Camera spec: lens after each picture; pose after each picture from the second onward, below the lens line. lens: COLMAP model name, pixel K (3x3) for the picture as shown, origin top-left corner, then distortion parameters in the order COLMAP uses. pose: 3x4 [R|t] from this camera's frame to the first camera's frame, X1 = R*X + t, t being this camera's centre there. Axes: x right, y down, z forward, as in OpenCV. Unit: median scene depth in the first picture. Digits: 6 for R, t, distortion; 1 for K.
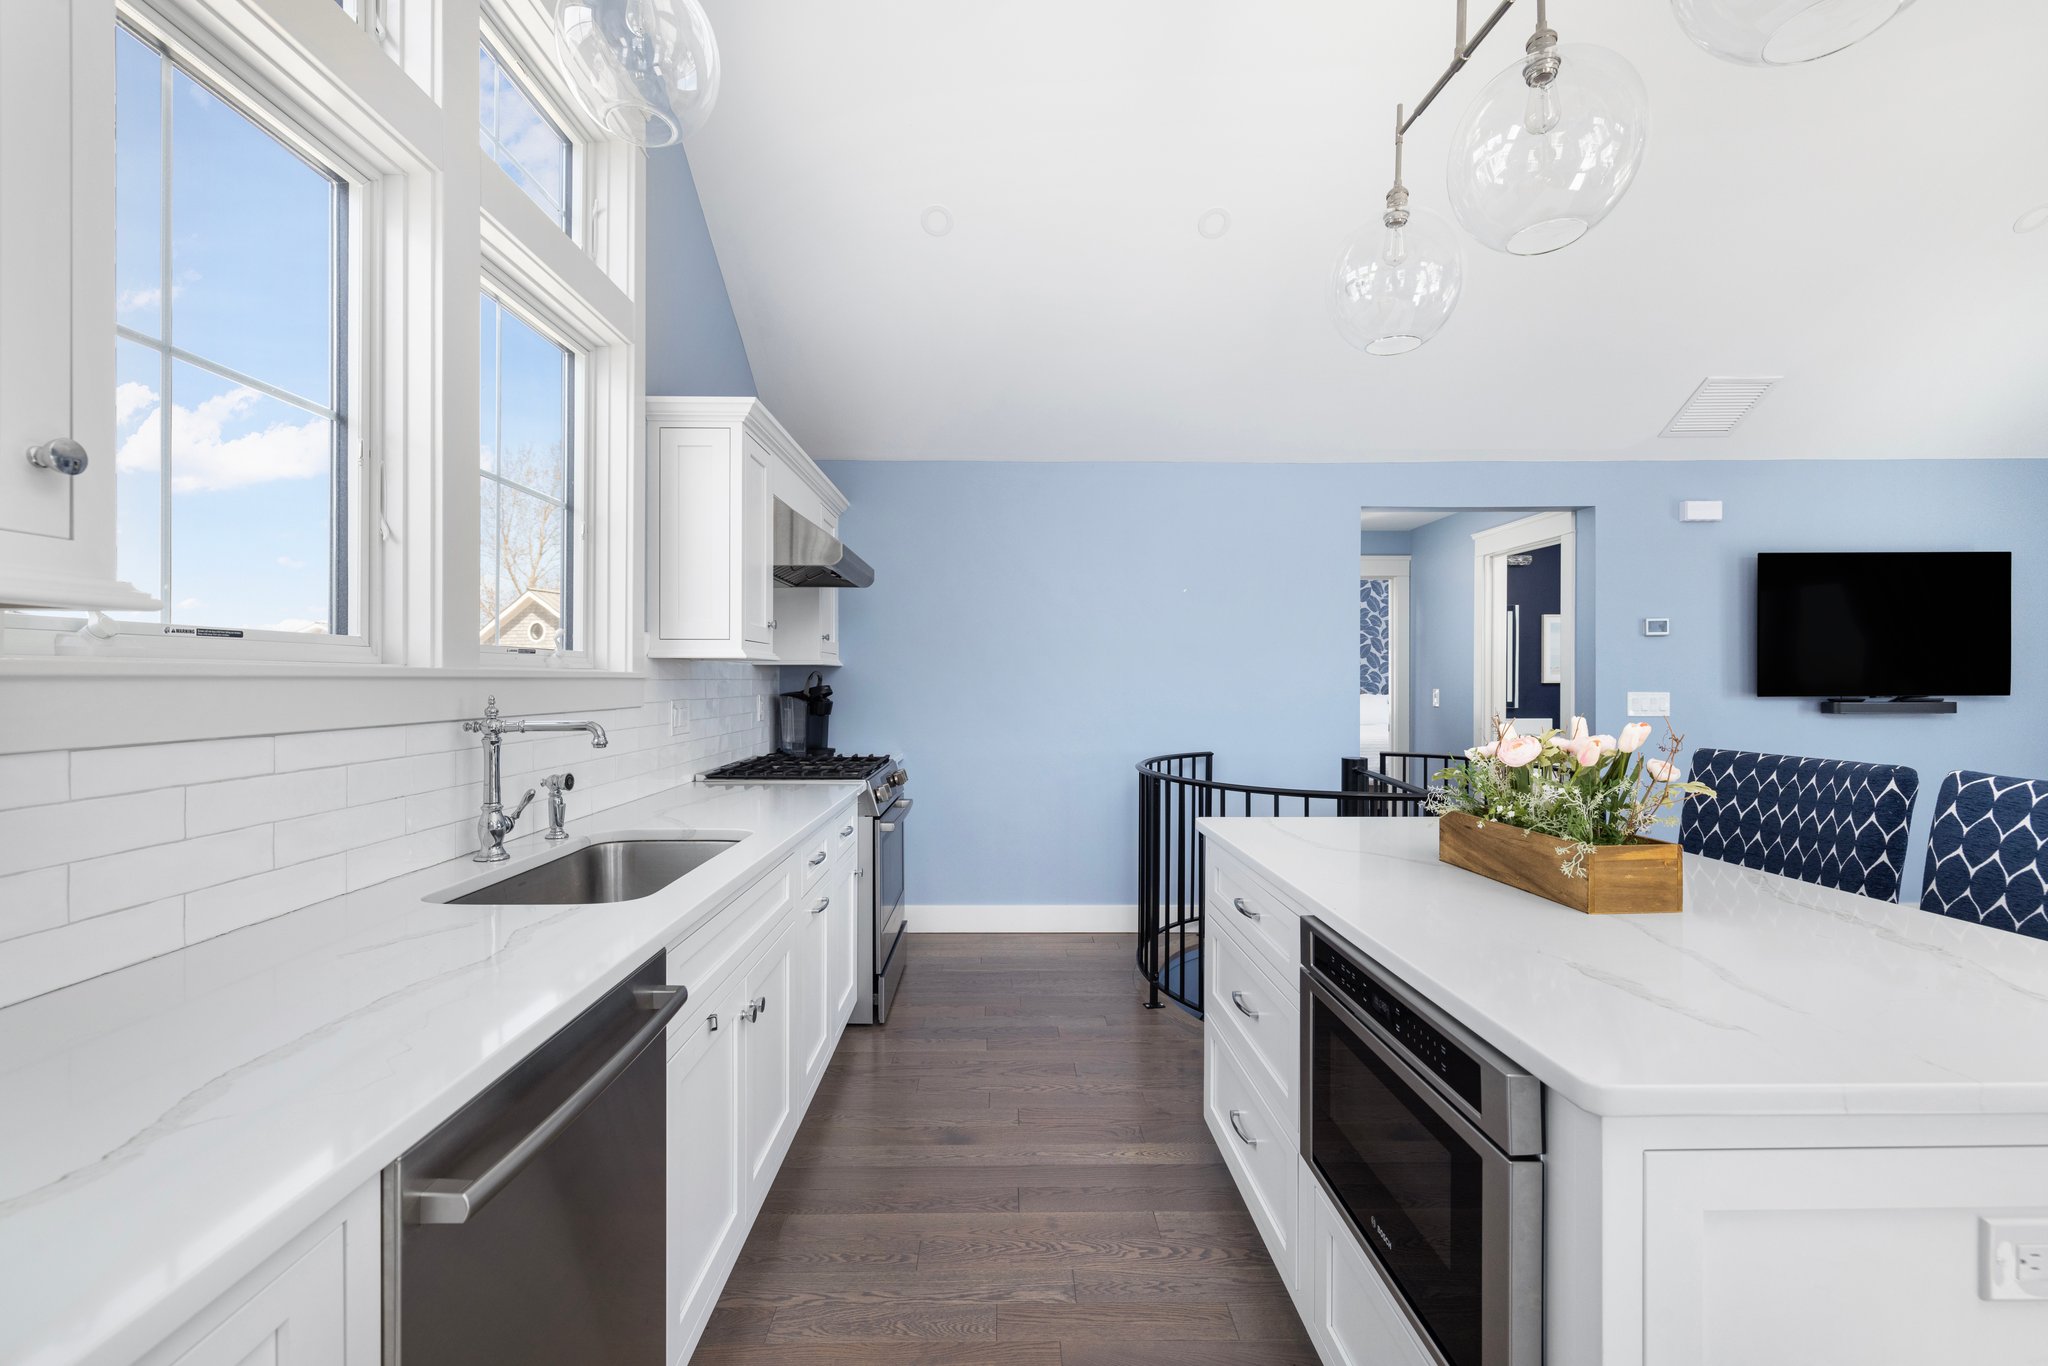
lens RADIAL K [[859.2, 0, 997.8], [0, 859.2, 686.0], [0, 0, 1]] dist [-0.003324, 0.001087]
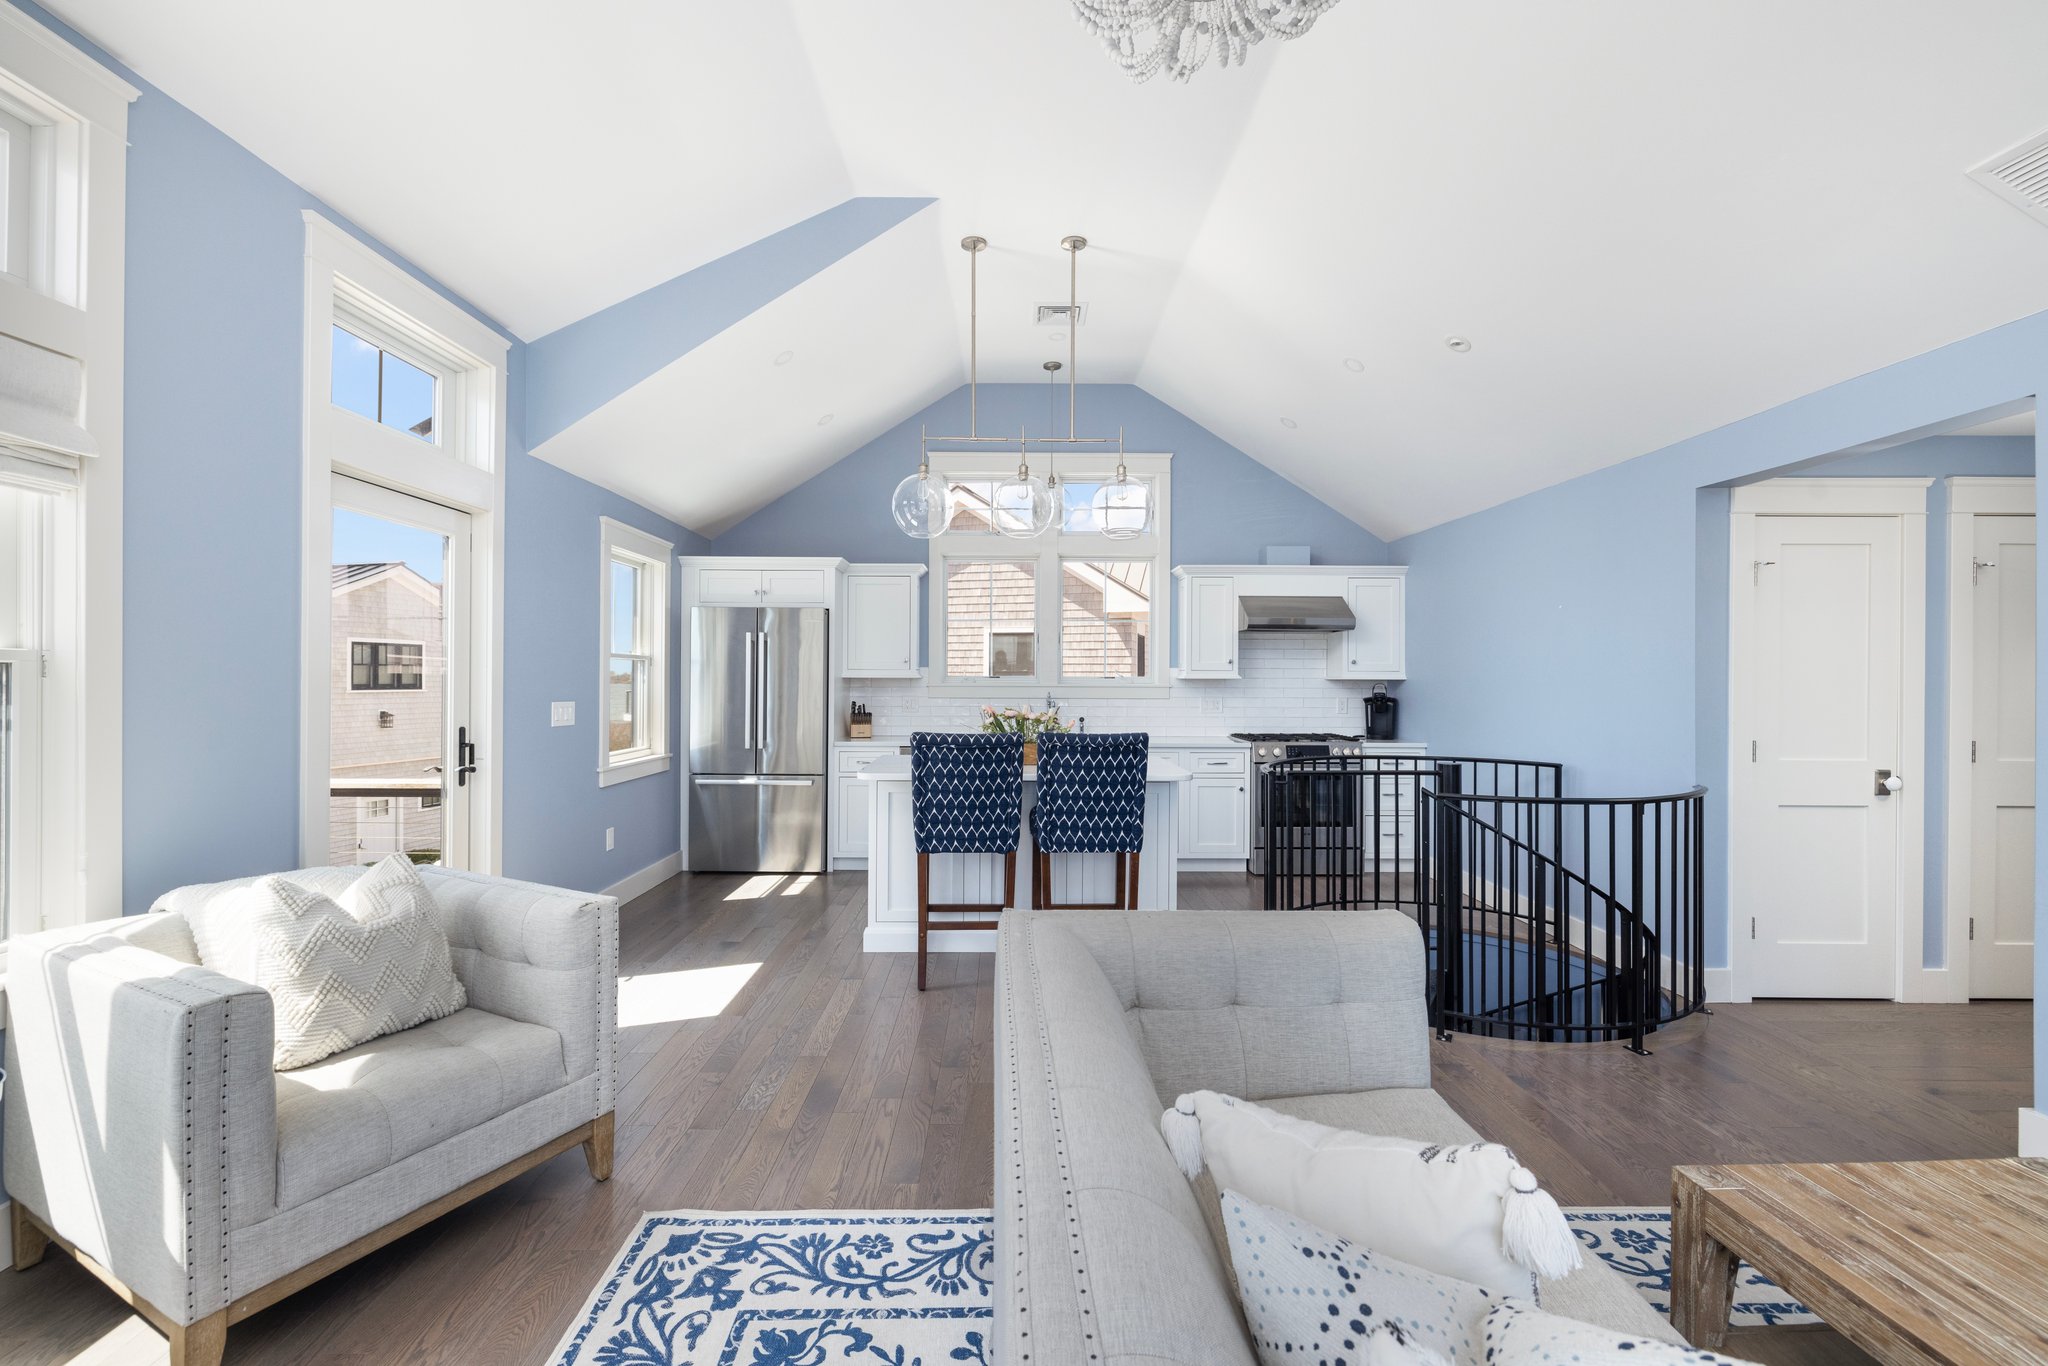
lens RADIAL K [[859.2, 0, 1009.2], [0, 859.2, 680.4], [0, 0, 1]] dist [-0.003324, 0.001087]
pose [[0.003825, 0.002456, -0.999990, 2.444597], [-0.010997, 0.999937, 0.002414, -0.035175], [0.999932, 0.010987, 0.003852, 0.655360]]
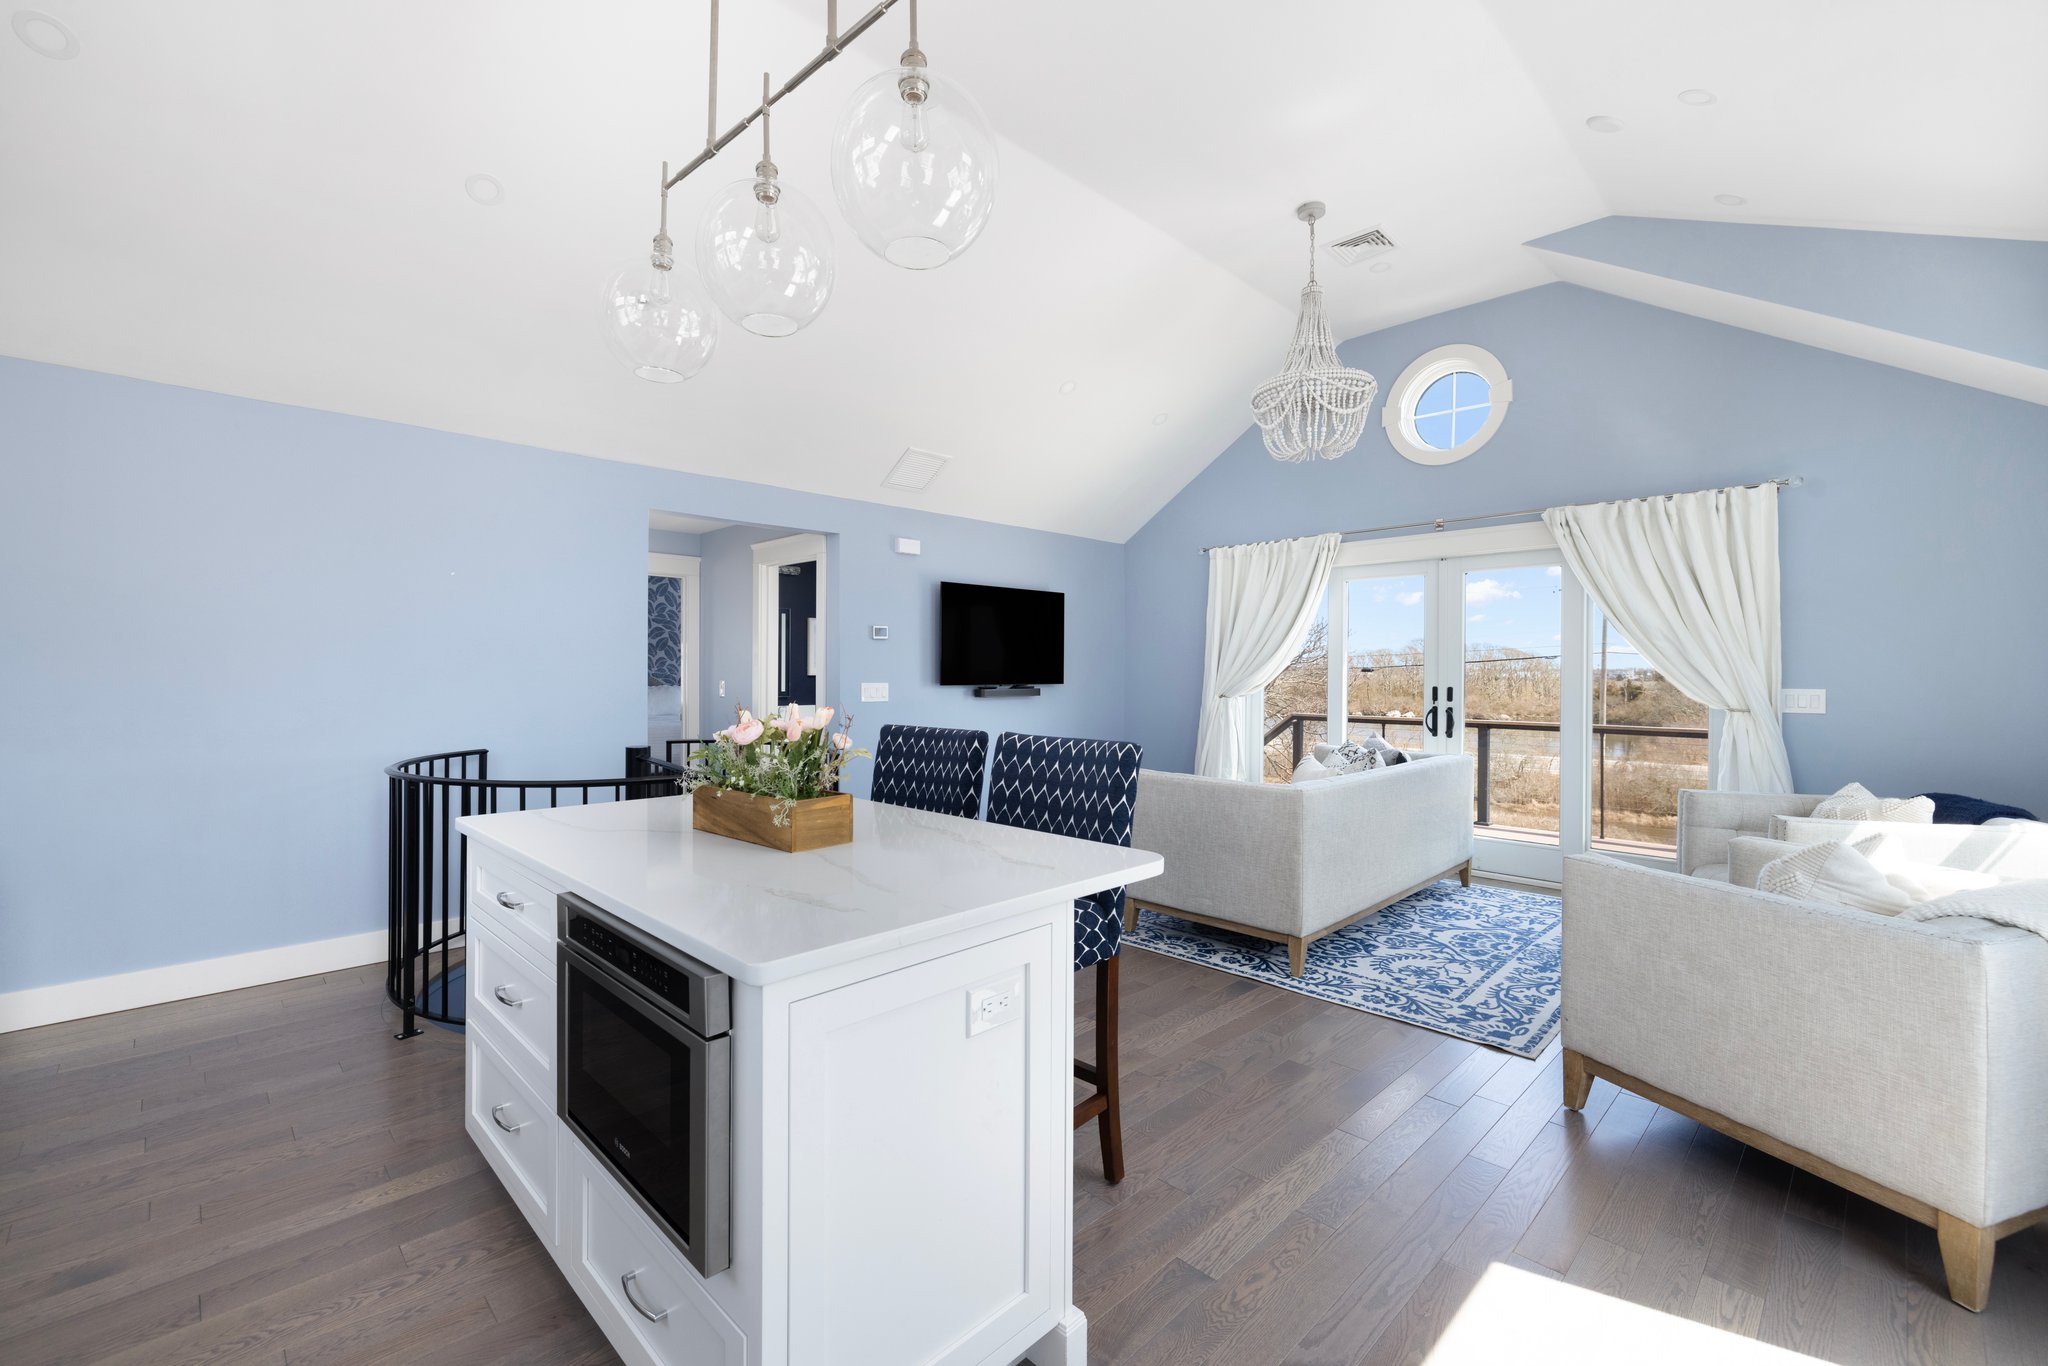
lens RADIAL K [[859.2, 0, 1010.3], [0, 859.2, 678.5], [0, 0, 1]] dist [-0.003324, 0.001087]
pose [[0.712344, -0.000496, 0.701830, 0.001424], [-0.000684, 0.999999, 0.001401, -0.002715], [-0.701830, -0.001478, 0.712343, -0.112441]]
